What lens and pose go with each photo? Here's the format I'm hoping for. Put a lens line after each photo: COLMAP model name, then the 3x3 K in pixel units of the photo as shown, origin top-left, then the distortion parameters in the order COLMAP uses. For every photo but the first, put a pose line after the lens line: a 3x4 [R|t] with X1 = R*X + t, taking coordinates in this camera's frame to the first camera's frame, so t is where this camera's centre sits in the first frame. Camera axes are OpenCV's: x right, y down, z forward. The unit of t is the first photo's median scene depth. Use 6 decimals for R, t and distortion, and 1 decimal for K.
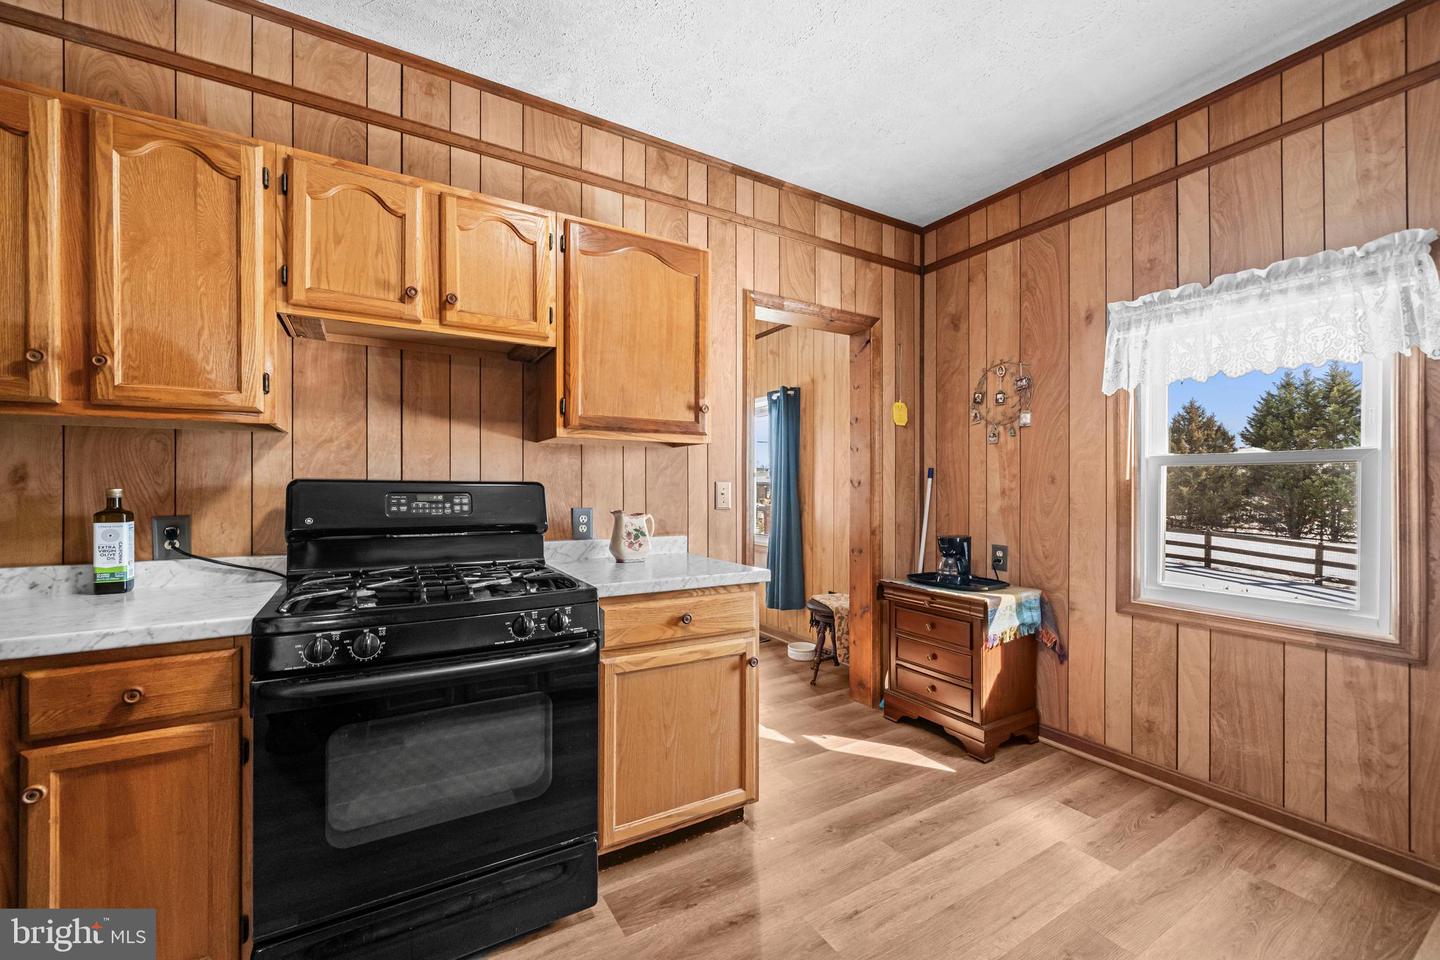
lens RADIAL K [[572.9, 0, 705.6], [0, 572.9, 485.8], [0, 0, 1]] dist [0.001253, -0.000096]
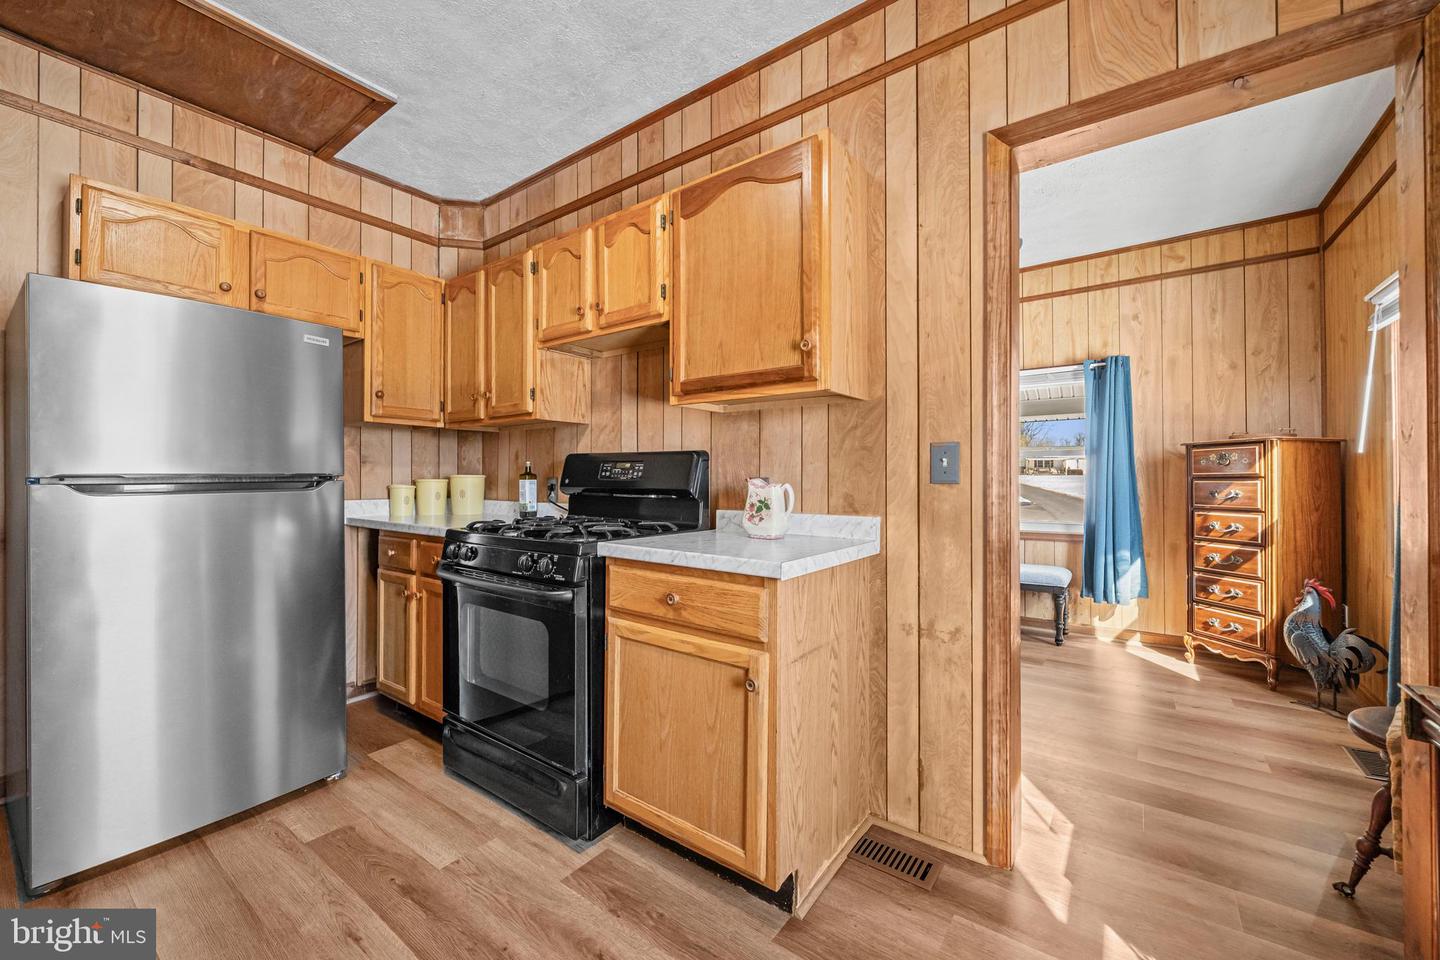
lens RADIAL K [[572.9, 0, 714.1], [0, 572.9, 473.0], [0, 0, 1]] dist [0.001253, -0.000096]
pose [[0.380462, -0.008413, -0.924758, 1.416883], [0.001256, 0.999962, -0.008580, 0.089231], [0.924796, 0.002103, 0.380459, 1.310099]]
